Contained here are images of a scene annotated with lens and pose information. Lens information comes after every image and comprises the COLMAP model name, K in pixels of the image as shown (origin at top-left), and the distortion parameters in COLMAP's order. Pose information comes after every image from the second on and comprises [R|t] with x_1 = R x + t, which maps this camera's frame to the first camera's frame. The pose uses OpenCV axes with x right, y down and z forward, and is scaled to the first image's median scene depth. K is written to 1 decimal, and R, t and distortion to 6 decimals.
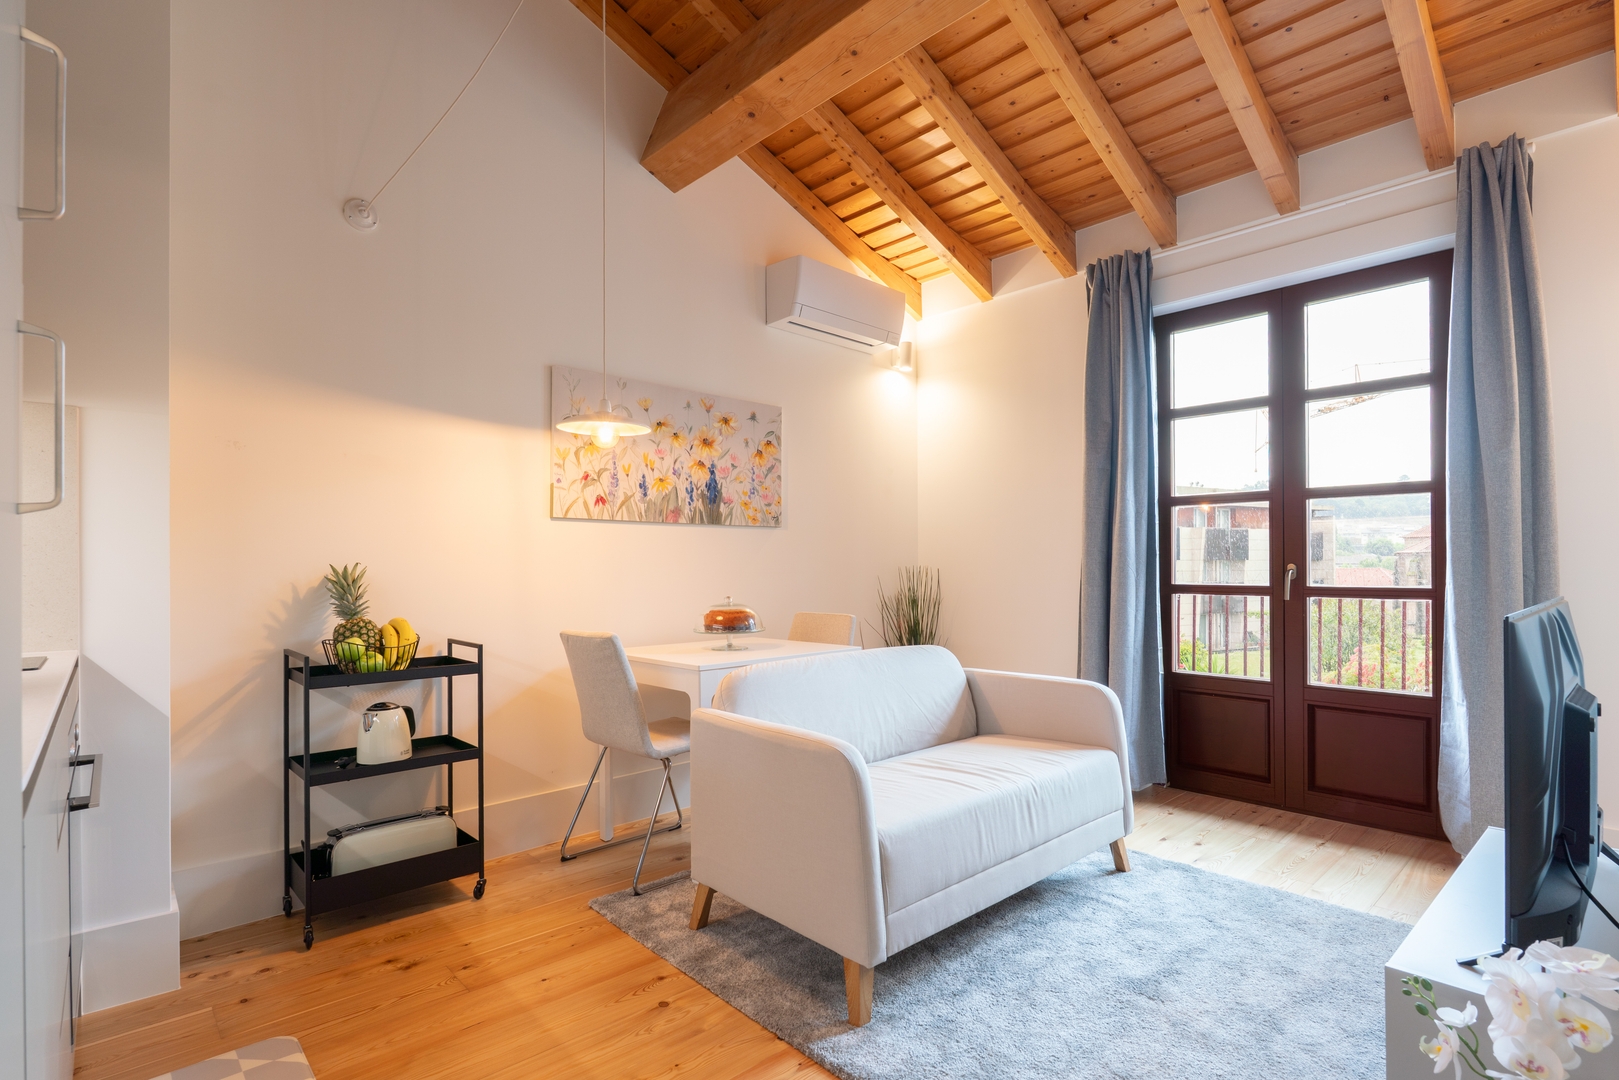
lens RADIAL K [[794.0, 0, 804.0], [0, 794.0, 553.1], [0, 0, 1]] dist [-0.009306, 0.002687]
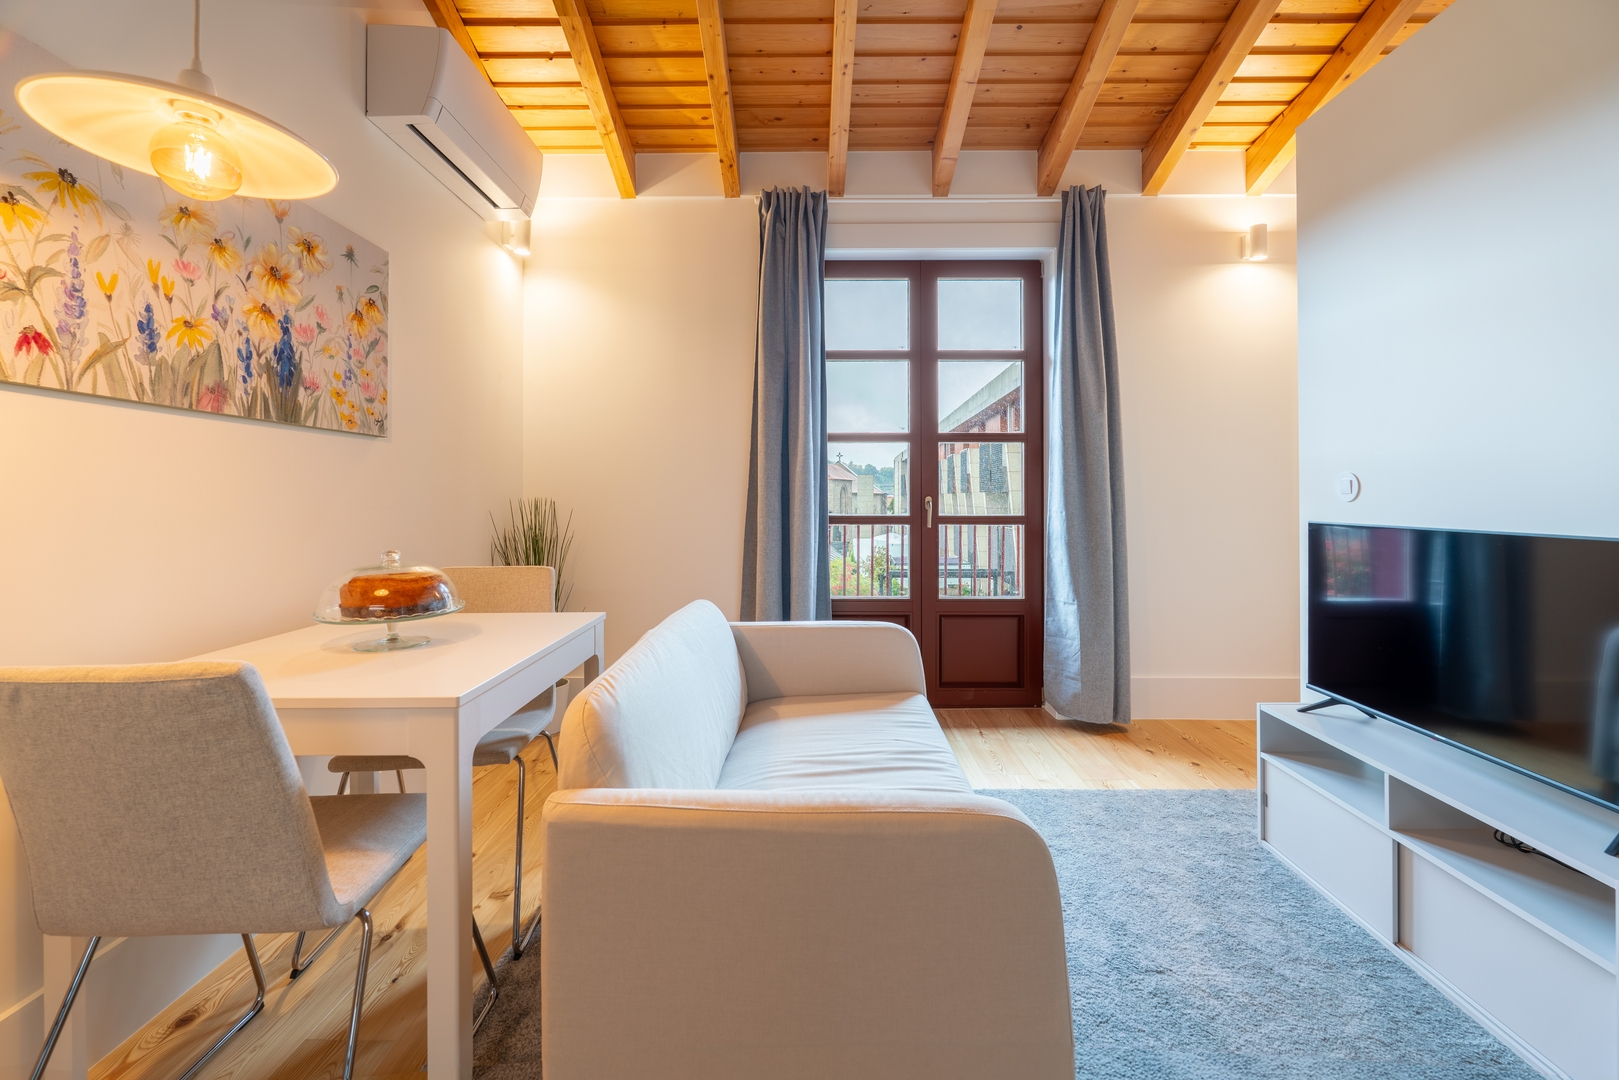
lens RADIAL K [[676.5, 0, 813.3], [0, 676.5, 488.4], [0, 0, 1]] dist [-0.001383, 0.000000]
pose [[0.677740, 0.013034, 0.735186, -0.232302], [-0.011939, 0.999906, -0.006721, 0.009819], [-0.735205, -0.004222, 0.677832, 0.436680]]
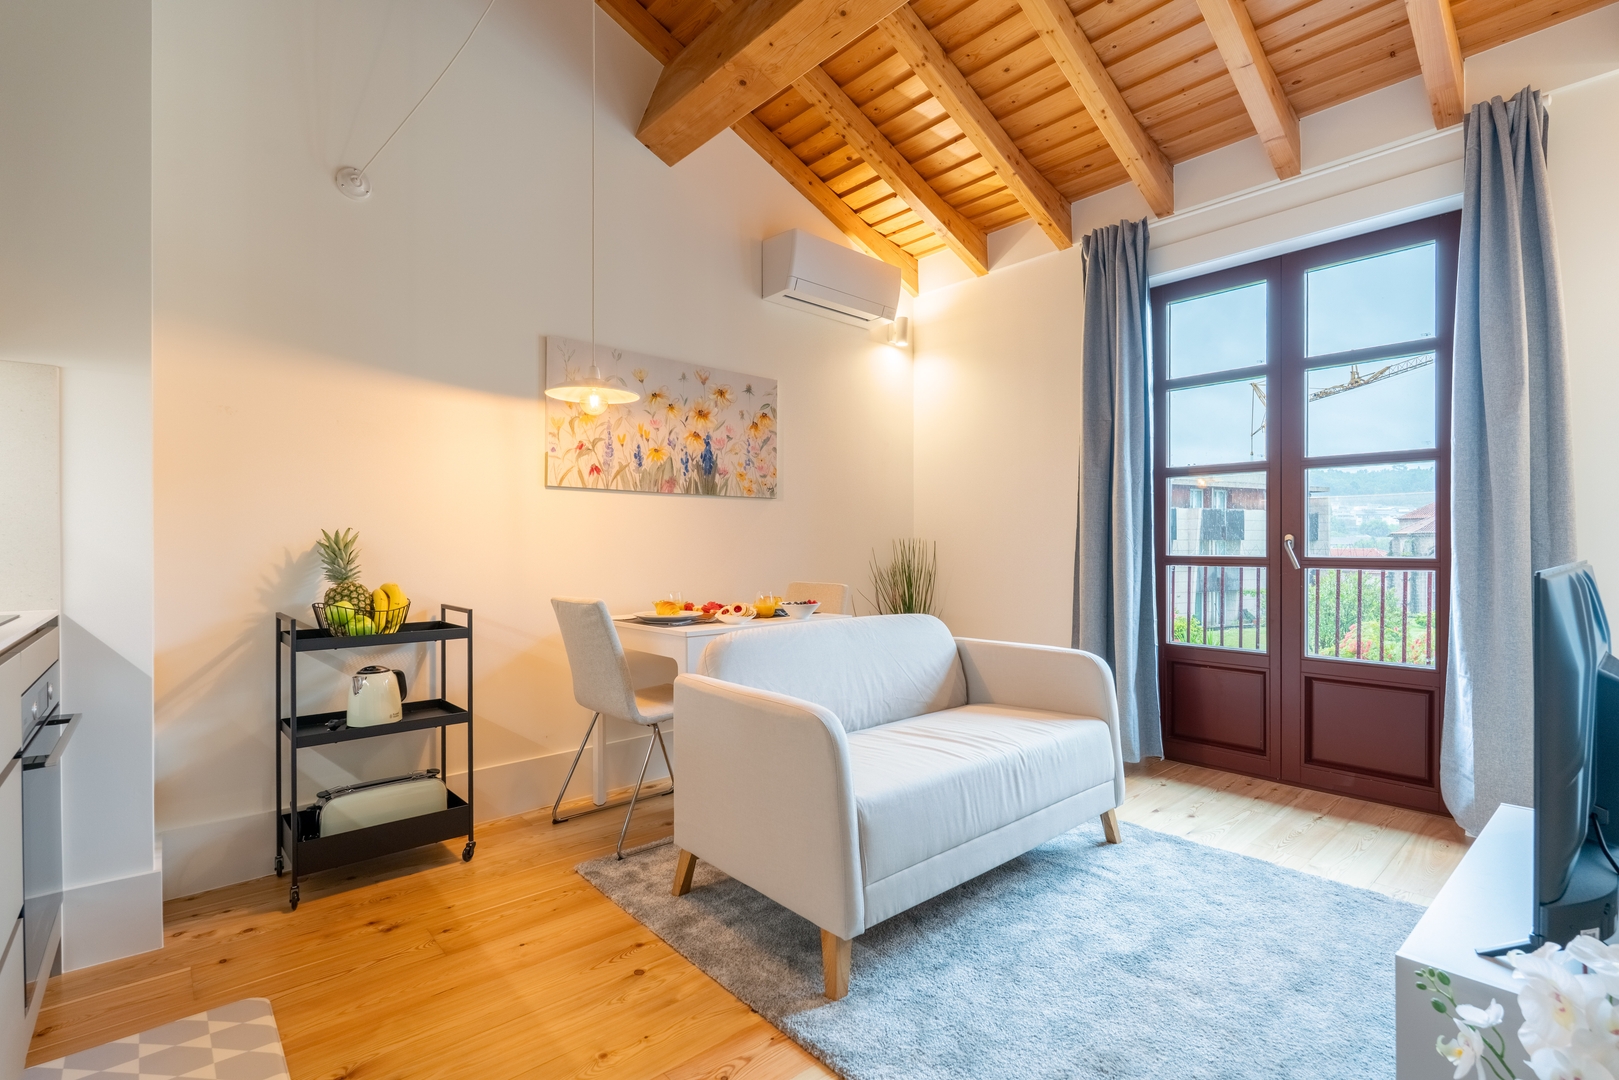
lens RADIAL K [[754.9, 0, 793.1], [0, 754.9, 538.5], [0, 0, 1]] dist [-0.005260, 0.000482]
pose [[0.999618, 0.002992, -0.027487, 0.022464], [-0.002793, 0.999970, 0.007270, 0.013311], [0.027508, -0.007190, 0.999596, 0.042031]]
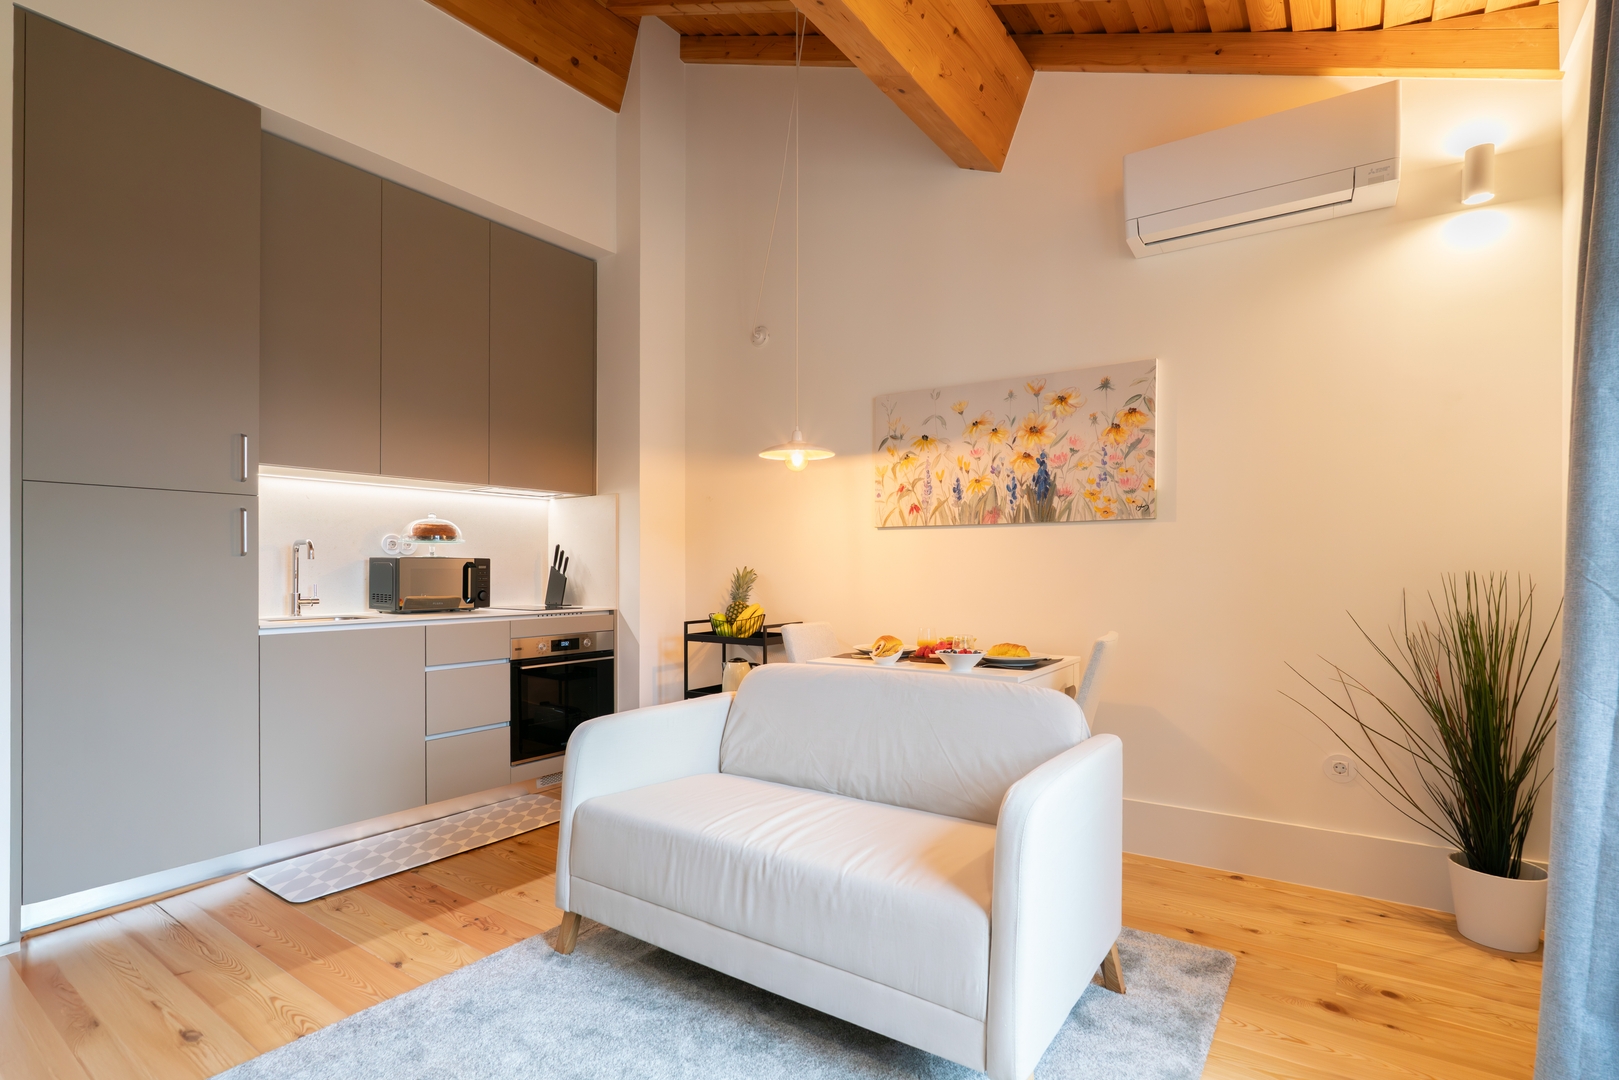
lens RADIAL K [[754.9, 0, 819.2], [0, 754.9, 562.8], [0, 0, 1]] dist [-0.005260, 0.000482]
pose [[0.228070, -0.006305, -0.973624, 0.697404], [0.010136, 0.999940, -0.004101, 0.010189], [0.973592, -0.008933, 0.228121, 0.621447]]
